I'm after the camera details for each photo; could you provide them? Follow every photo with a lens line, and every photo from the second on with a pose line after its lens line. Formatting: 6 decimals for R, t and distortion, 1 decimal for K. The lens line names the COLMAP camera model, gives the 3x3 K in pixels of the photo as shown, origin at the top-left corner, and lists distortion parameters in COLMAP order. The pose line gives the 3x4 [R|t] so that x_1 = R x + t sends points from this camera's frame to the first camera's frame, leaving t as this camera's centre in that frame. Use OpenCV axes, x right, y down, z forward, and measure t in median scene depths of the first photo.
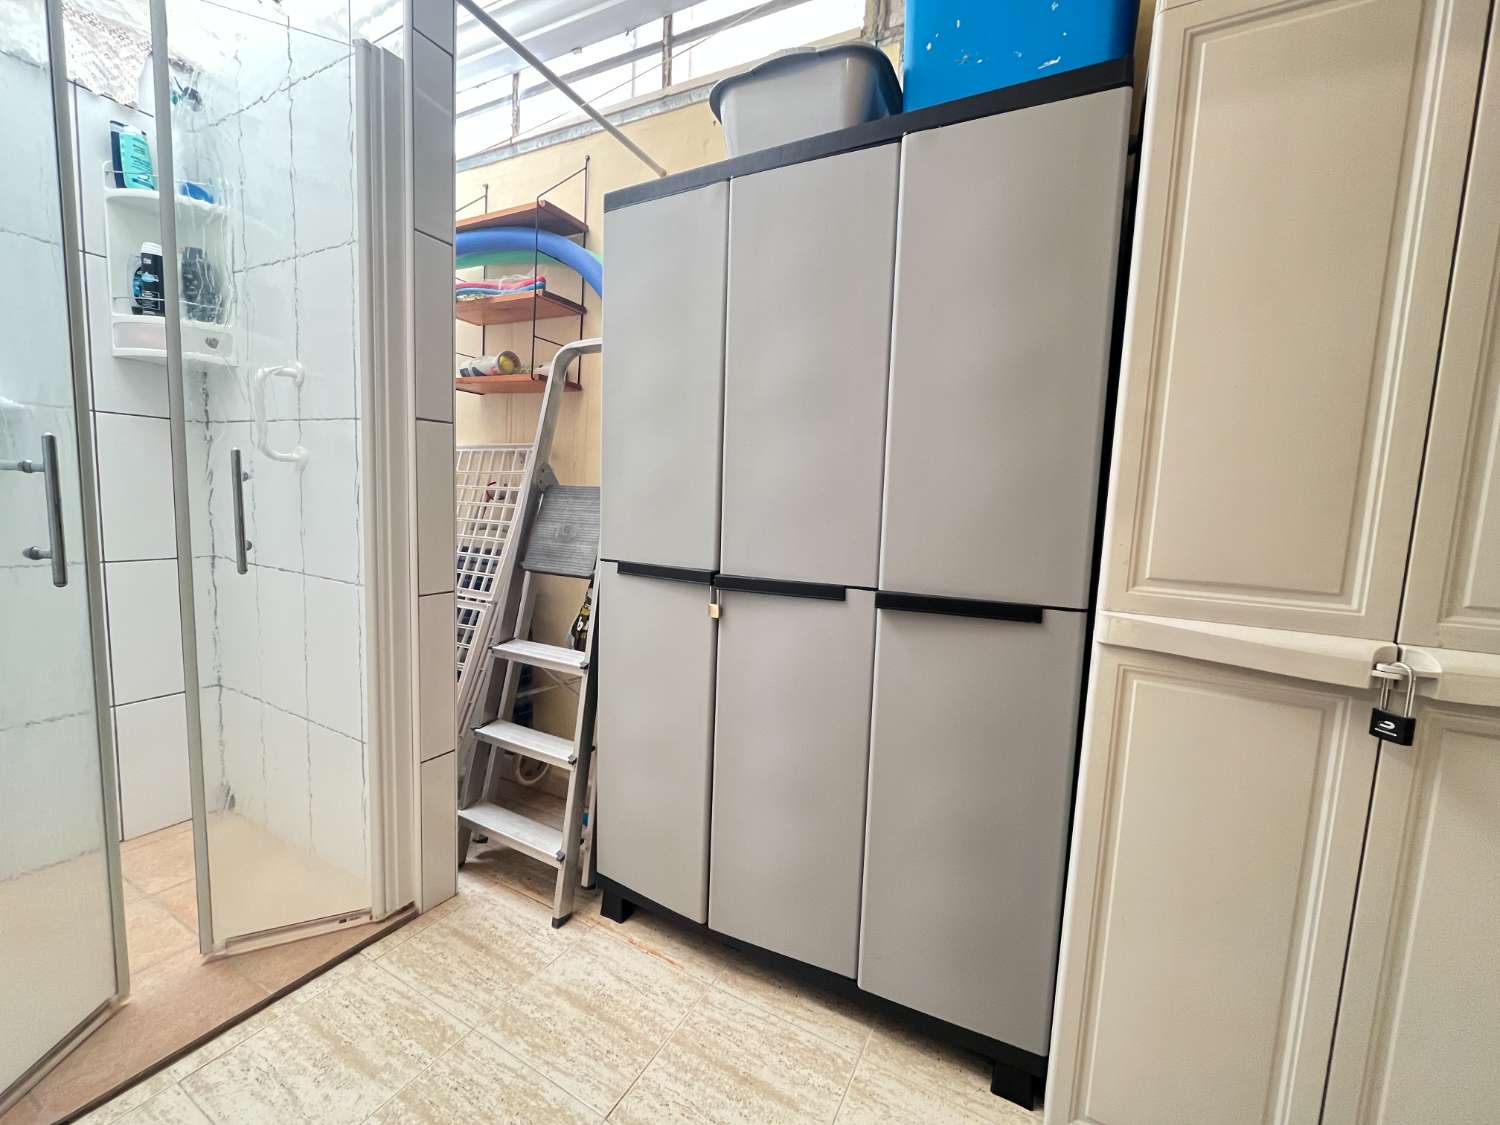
lens RADIAL K [[611.9, 0, 749.8], [0, 611.9, 560.5], [0, 0, 1]] dist [-0.002788, -0.000806]
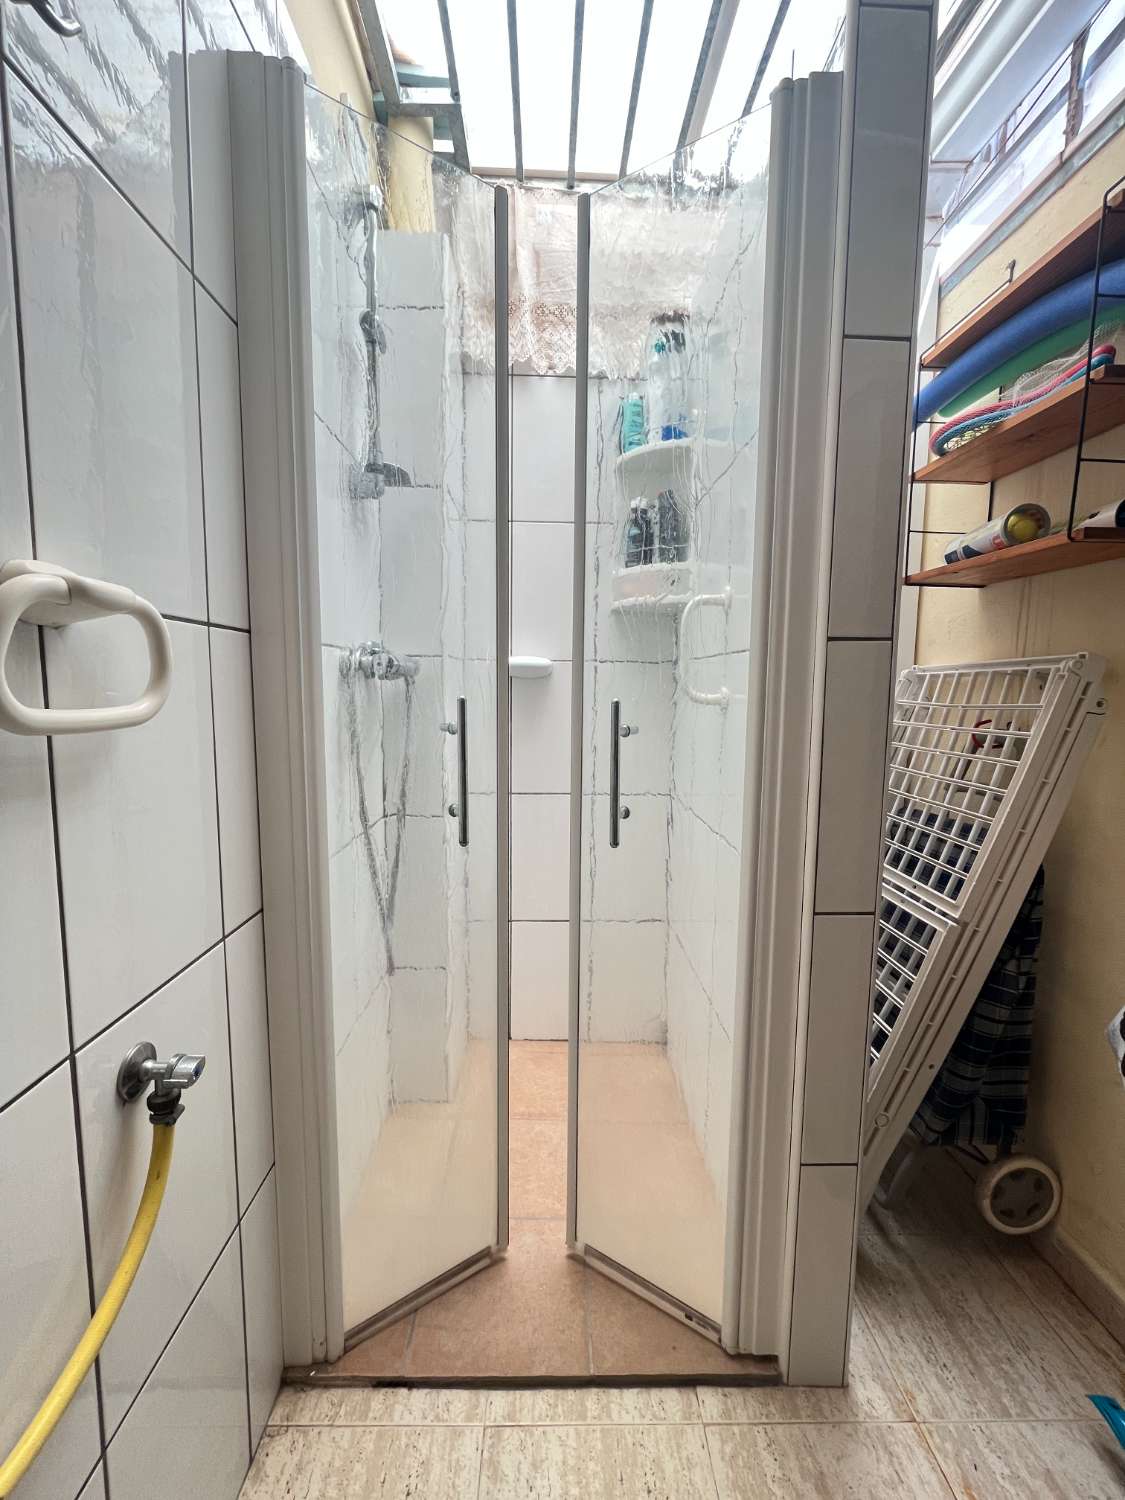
lens RADIAL K [[611.9, 0, 564.2], [0, 611.9, 747.1], [0, 0, 1]] dist [-0.002788, -0.000806]
pose [[0.496654, 0.045580, -0.866751, -0.104601], [-0.081786, 0.996634, 0.005546, -0.083132], [0.864087, 0.068134, 0.498710, 0.373210]]
